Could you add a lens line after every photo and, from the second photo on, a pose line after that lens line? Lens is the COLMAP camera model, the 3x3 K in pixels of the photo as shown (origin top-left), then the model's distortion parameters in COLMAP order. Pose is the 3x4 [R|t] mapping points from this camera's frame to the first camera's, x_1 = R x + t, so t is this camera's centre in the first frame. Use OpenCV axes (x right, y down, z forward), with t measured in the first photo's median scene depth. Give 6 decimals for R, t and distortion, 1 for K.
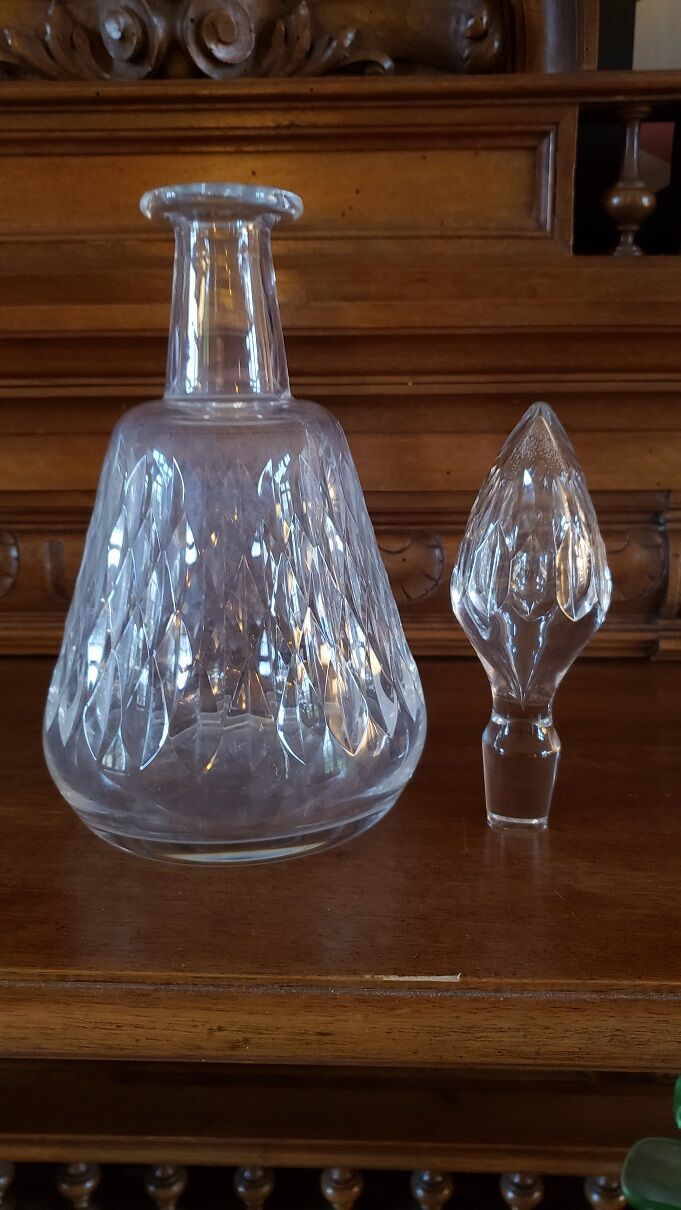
lens RADIAL K [[922.0, 0, 342.8], [0, 922.0, 572.9], [0, 0, 1]] dist [-0.097164, 0.173342]
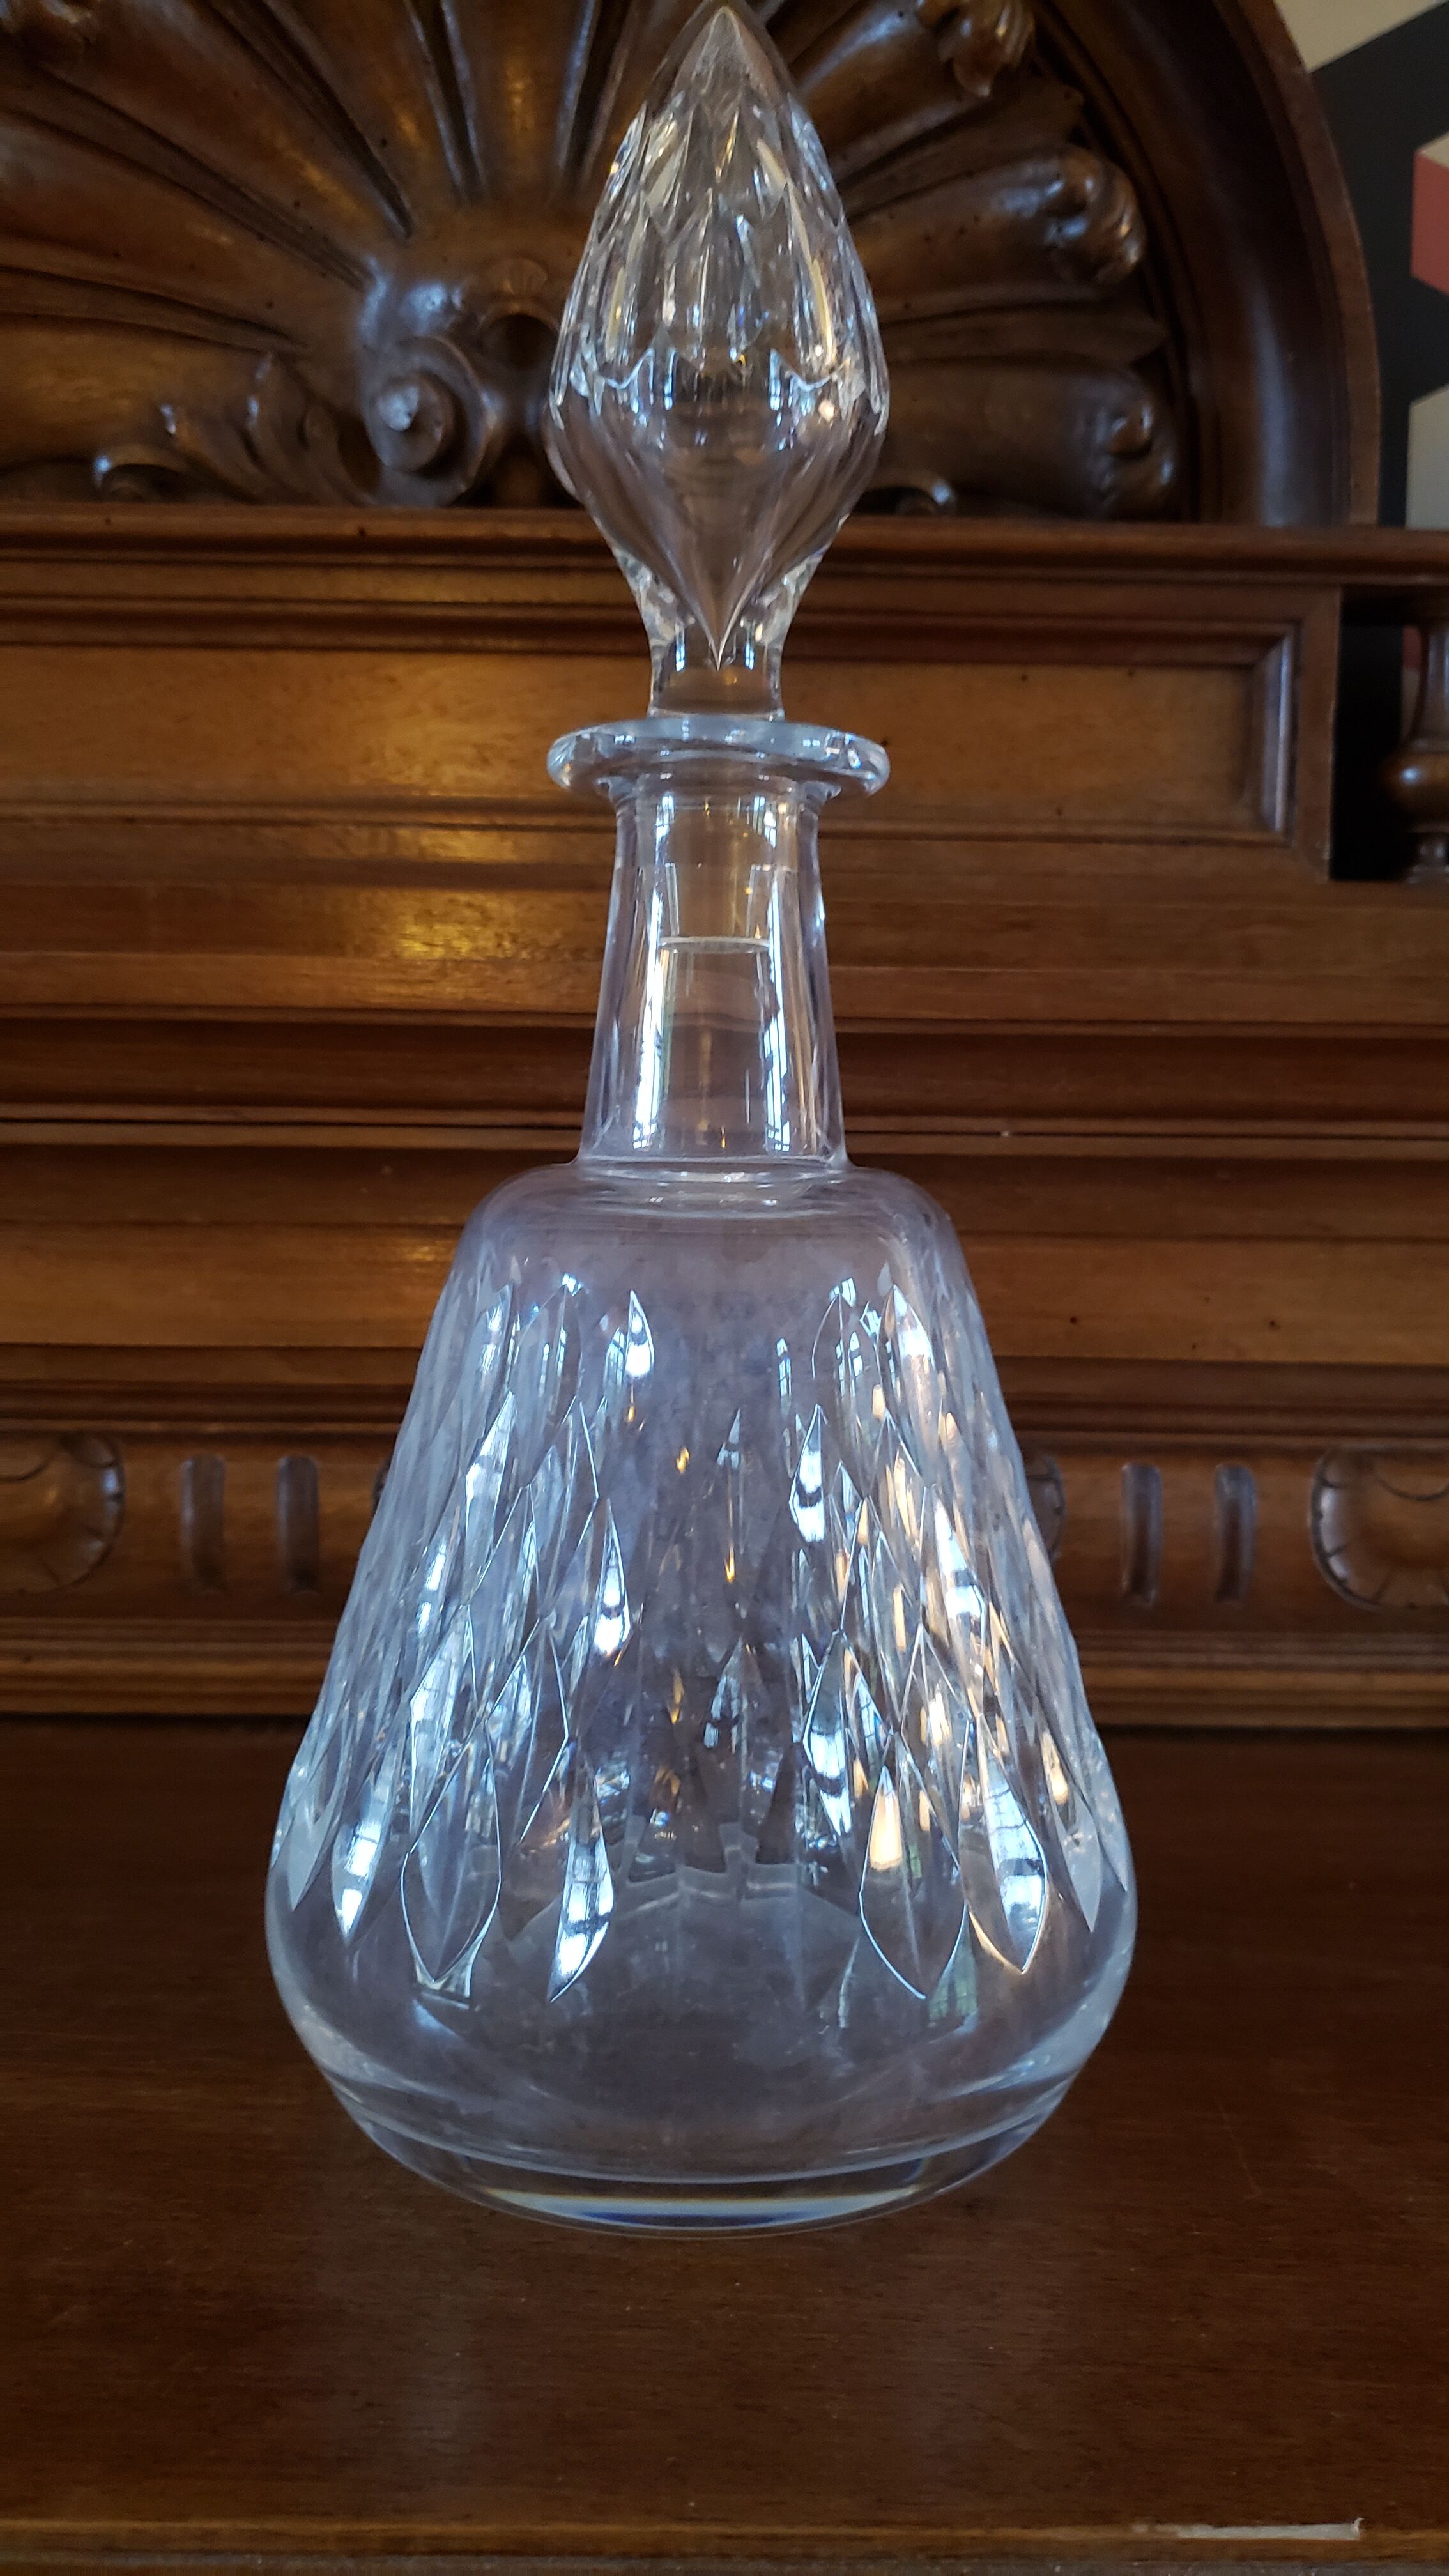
lens RADIAL K [[1946.1, 0, 745.9], [0, 1946.1, 1247.3], [0, 0, 1]] dist [-0.003283, 0.028253]
pose [[0.998517, 0.018234, 0.051296, -0.109363], [-0.010815, 0.989900, -0.141353, -0.005757], [-0.053355, 0.140589, 0.988629, 0.019732]]
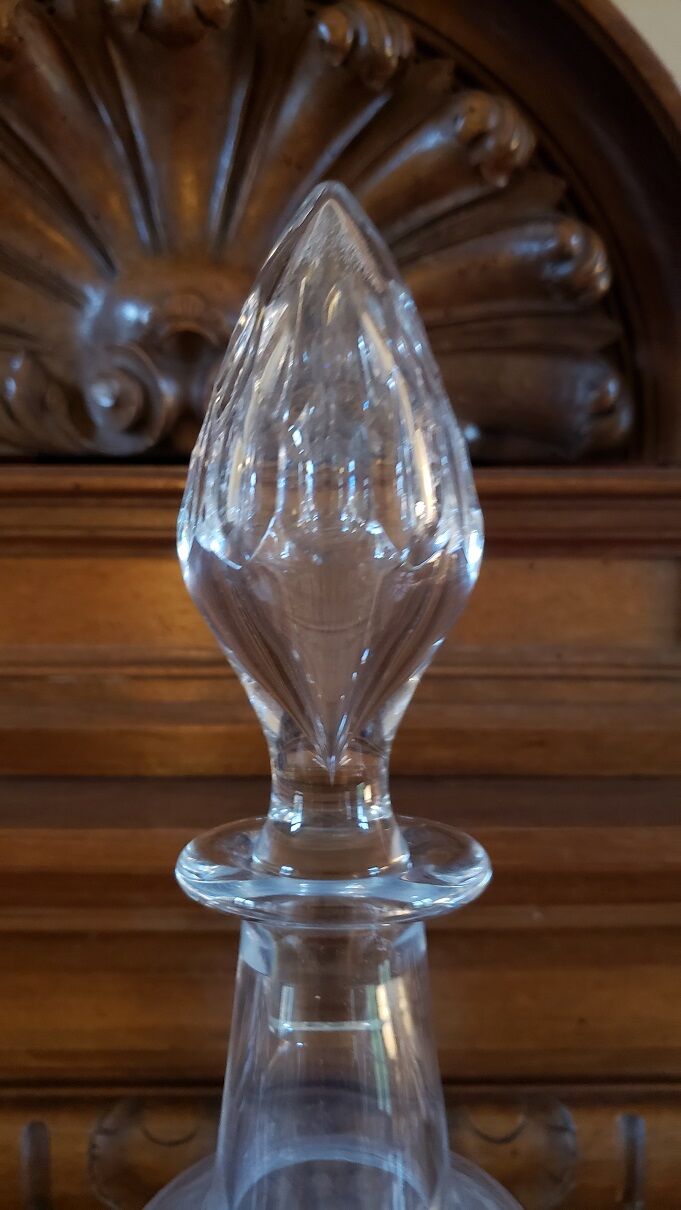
lens RADIAL K [[954.1, 0, 326.9], [0, 954.1, 605.5], [0, 0, 1]] dist [0.000078, -0.002716]
pose [[0.999037, 0.007914, 0.043148, -0.106098], [0.000434, 0.981759, -0.190131, -0.289240], [-0.043866, 0.189967, 0.980810, 0.284392]]
